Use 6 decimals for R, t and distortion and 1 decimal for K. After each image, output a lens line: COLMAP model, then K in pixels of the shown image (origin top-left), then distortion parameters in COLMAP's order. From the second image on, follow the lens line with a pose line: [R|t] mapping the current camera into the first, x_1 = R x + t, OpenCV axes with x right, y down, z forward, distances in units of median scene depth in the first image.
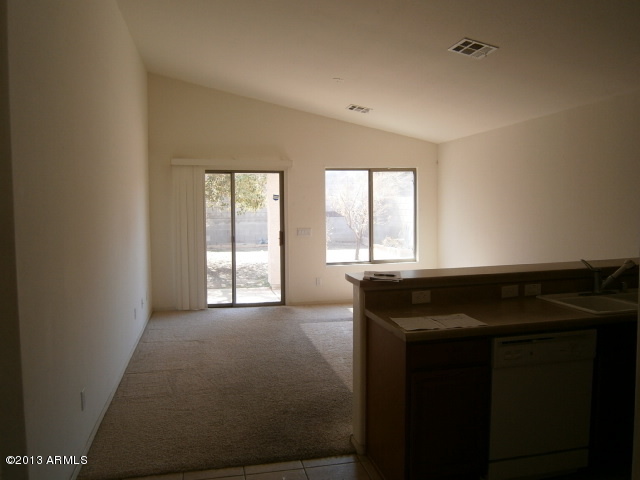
lens RADIAL K [[499.3, 0, 323.2], [0, 499.3, 237.8], [0, 0, 1]] dist [-0.070919, 0.047986]
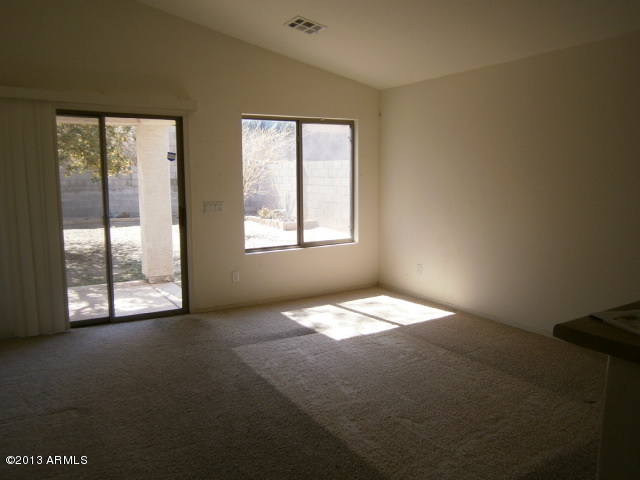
lens RADIAL K [[499.3, 0, 319.5], [0, 499.3, 242.3], [0, 0, 1]] dist [-0.070919, 0.047986]
pose [[0.950787, -0.037518, 0.307566, -0.113556], [0.014570, 0.996958, 0.076572, -0.013761], [-0.309503, -0.068322, 0.948441, 0.297084]]
